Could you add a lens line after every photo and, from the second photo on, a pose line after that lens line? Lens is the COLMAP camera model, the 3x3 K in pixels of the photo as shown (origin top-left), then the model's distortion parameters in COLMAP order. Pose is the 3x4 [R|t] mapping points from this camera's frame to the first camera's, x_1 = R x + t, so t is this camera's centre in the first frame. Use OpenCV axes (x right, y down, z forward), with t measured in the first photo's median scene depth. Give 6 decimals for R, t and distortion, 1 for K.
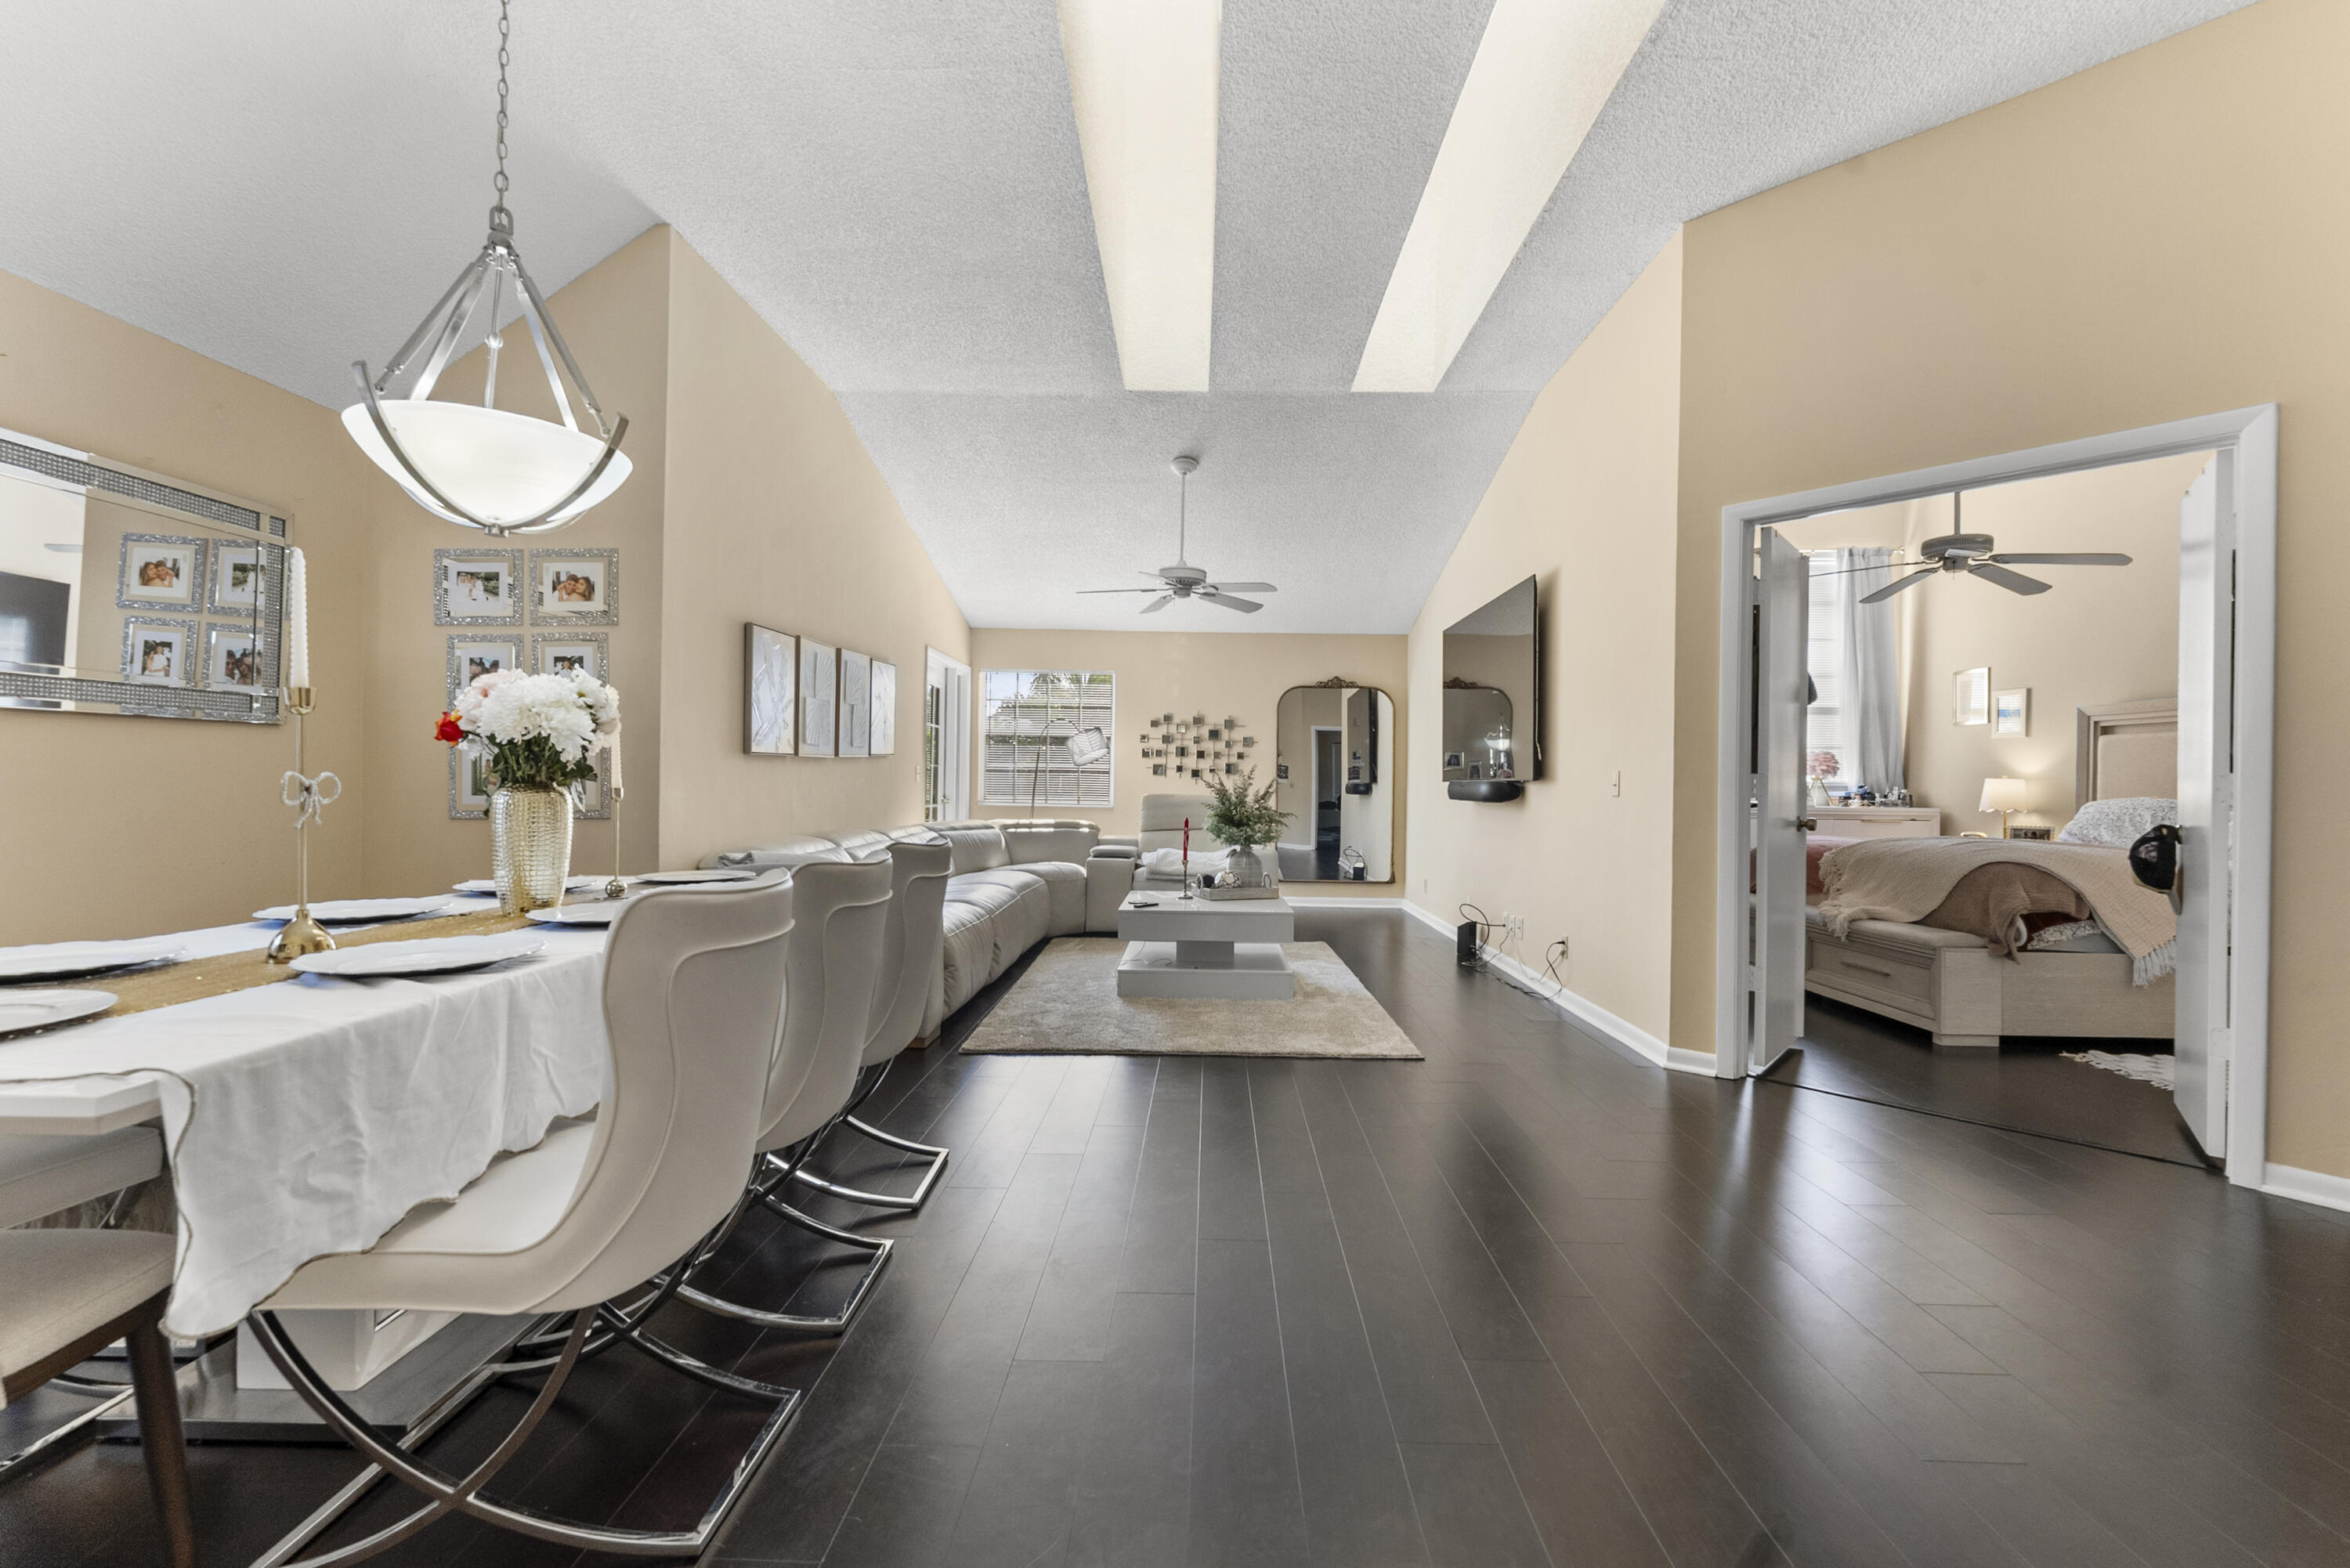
lens RADIAL K [[961.8, 0, 1175.0], [0, 961.8, 784.0], [0, 0, 1]] dist [0.000421, -0.000255]
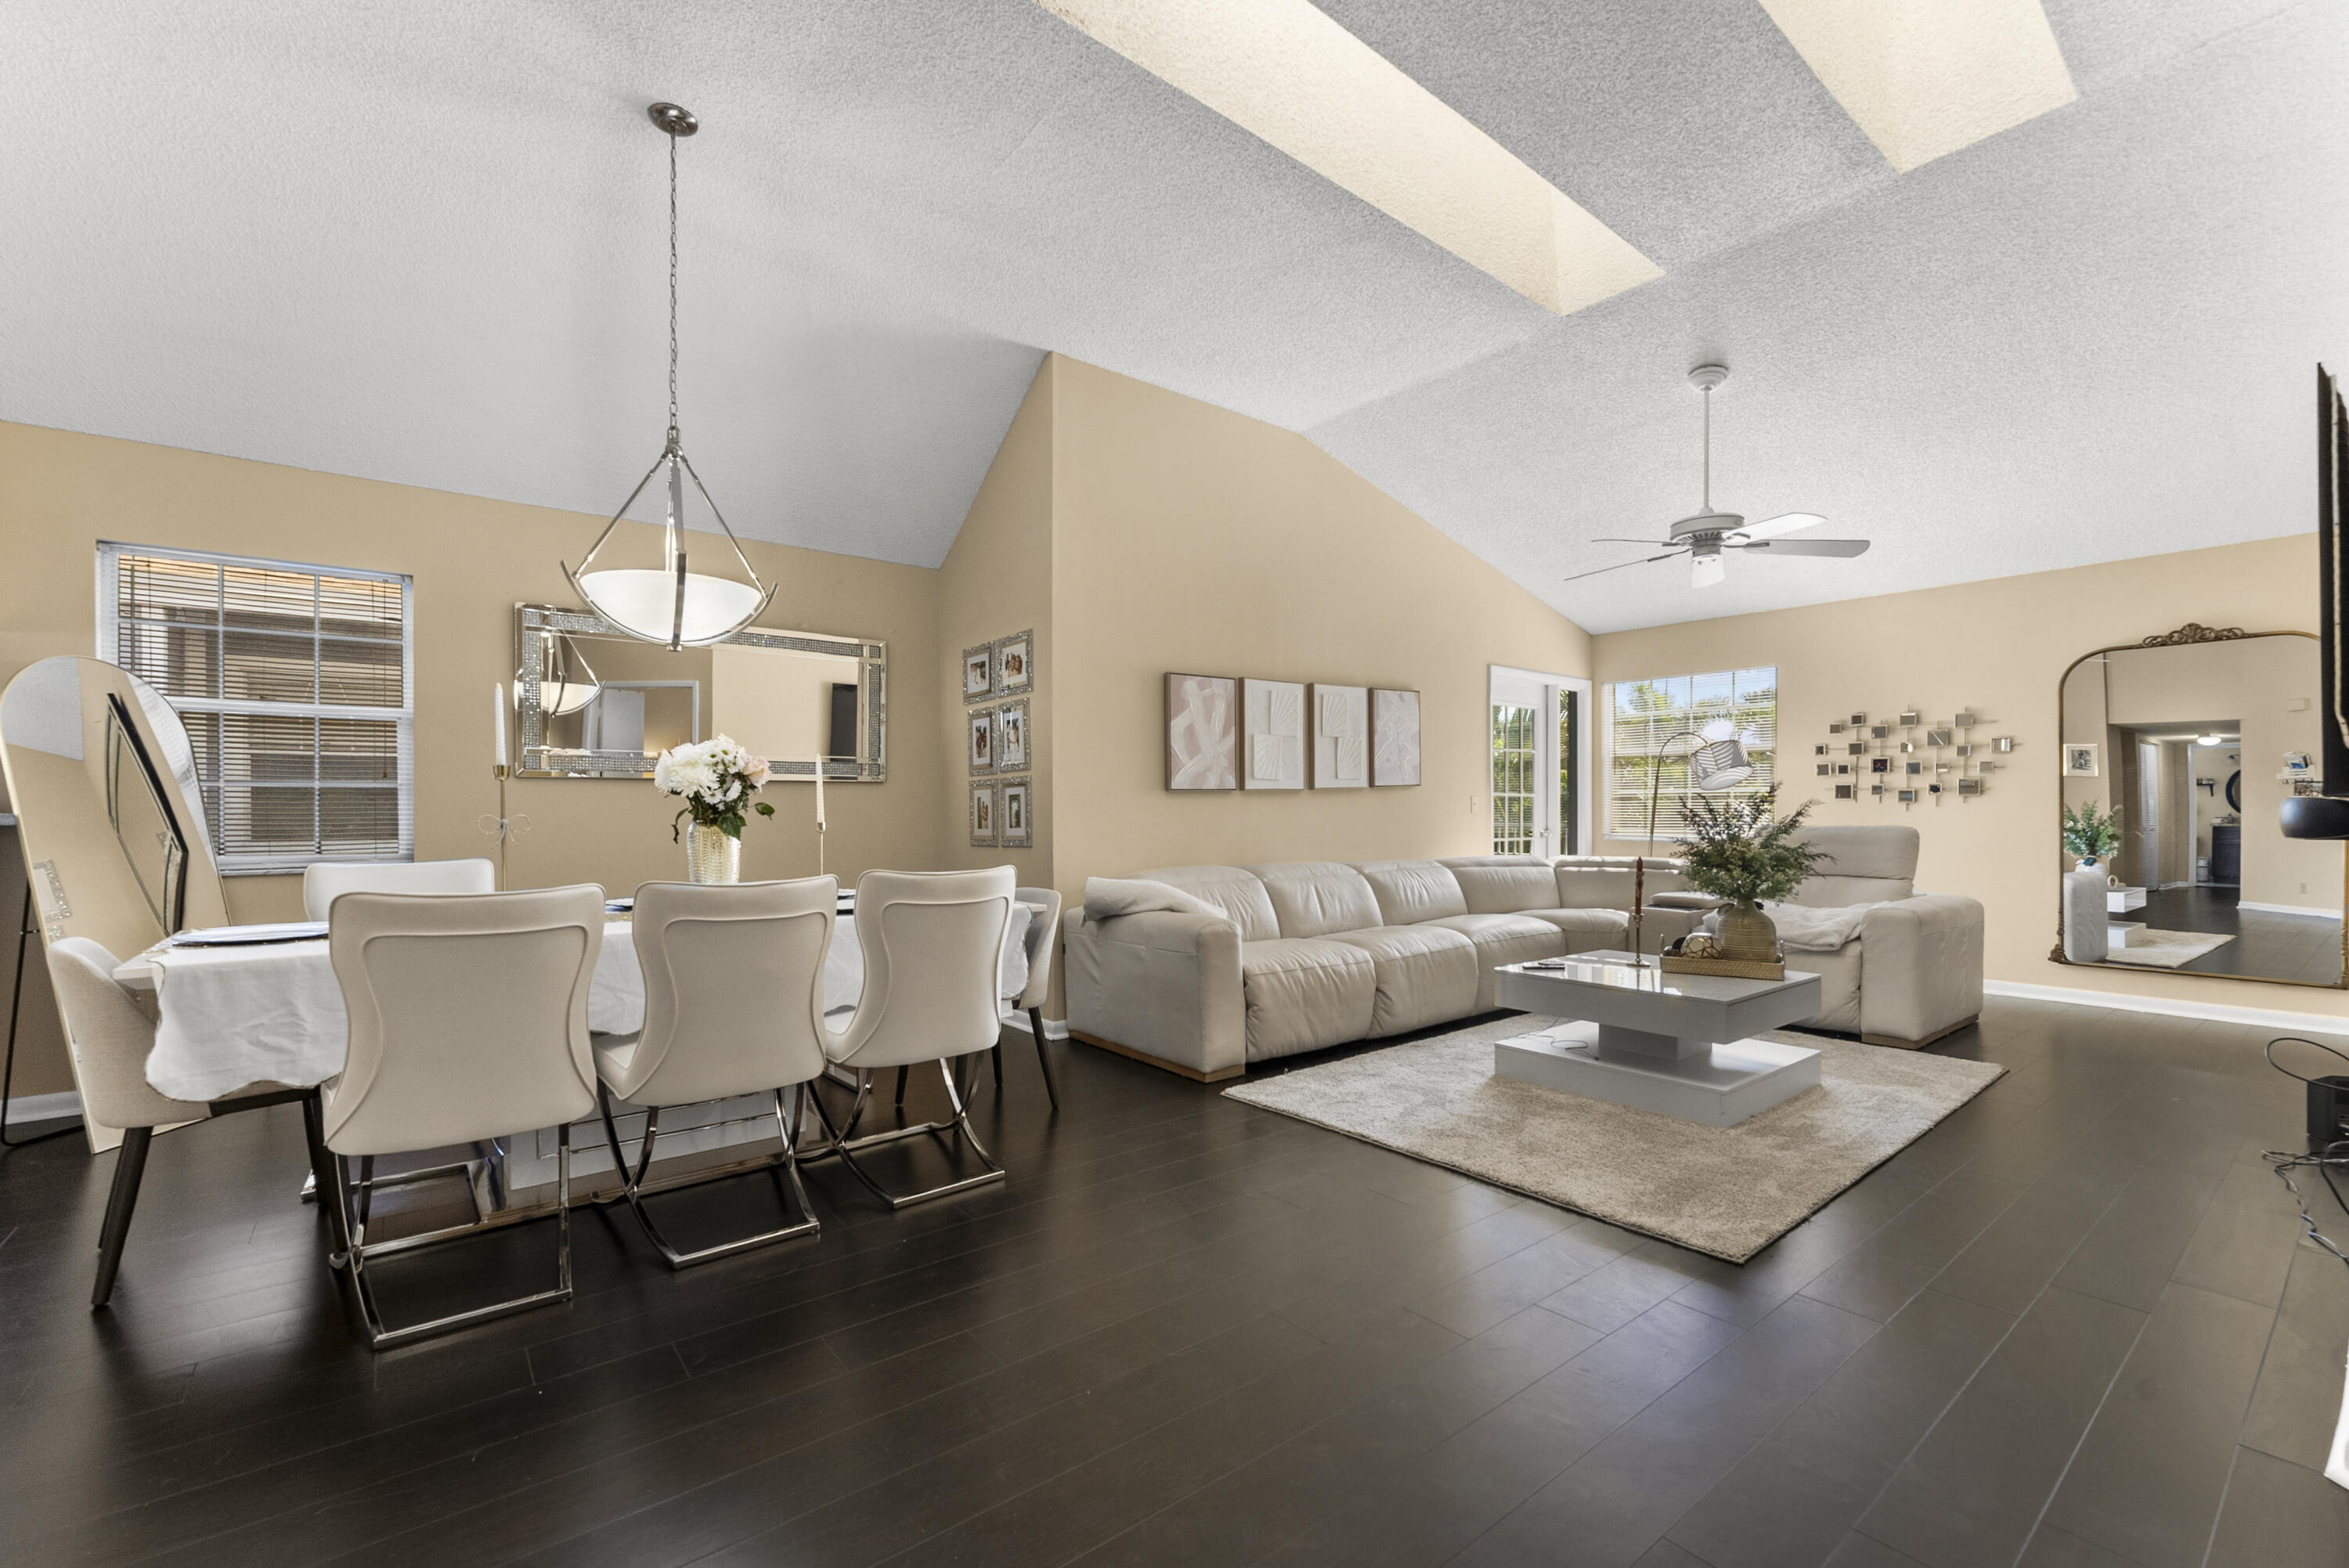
lens RADIAL K [[972.7, 0, 1178.9], [0, 972.7, 812.7], [0, 0, 1]] dist [-0.000379, -0.000199]
pose [[0.646191, -0.014633, -0.763036, 0.310958], [0.010952, 0.999891, -0.009900, 0.003514], [0.763097, -0.001959, 0.646281, 0.212692]]
